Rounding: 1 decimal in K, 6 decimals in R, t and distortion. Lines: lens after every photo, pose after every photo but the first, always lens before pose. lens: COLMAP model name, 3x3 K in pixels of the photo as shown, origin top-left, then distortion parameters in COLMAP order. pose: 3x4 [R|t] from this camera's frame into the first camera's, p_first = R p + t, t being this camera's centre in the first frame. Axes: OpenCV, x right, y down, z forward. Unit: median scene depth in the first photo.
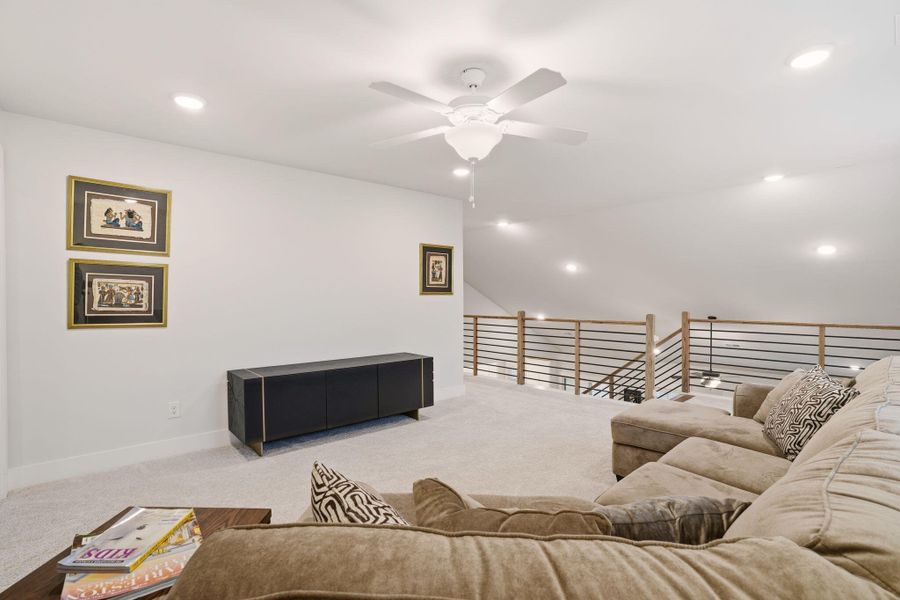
lens RADIAL K [[430.0, 0, 452.1], [0, 430.0, 301.1], [0, 0, 1]] dist [0.002232, 0.000320]
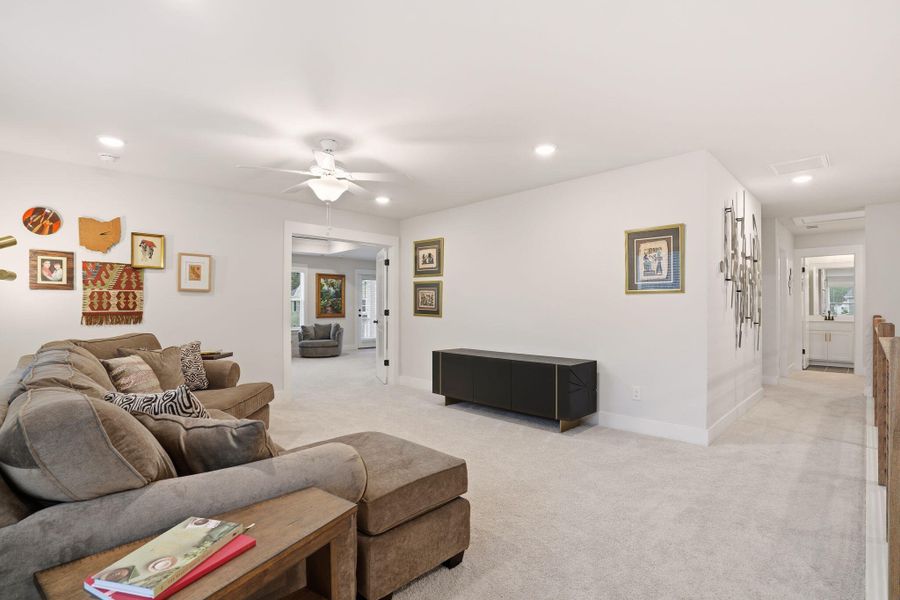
lens RADIAL K [[430.0, 0, 452.1], [0, 430.0, 301.1], [0, 0, 1]] dist [0.002232, 0.000320]
pose [[0.087054, -0.009094, -0.996162, 1.037499], [-0.004024, 0.999947, -0.009480, 0.011566], [0.996196, 0.004834, 0.087012, 0.882554]]
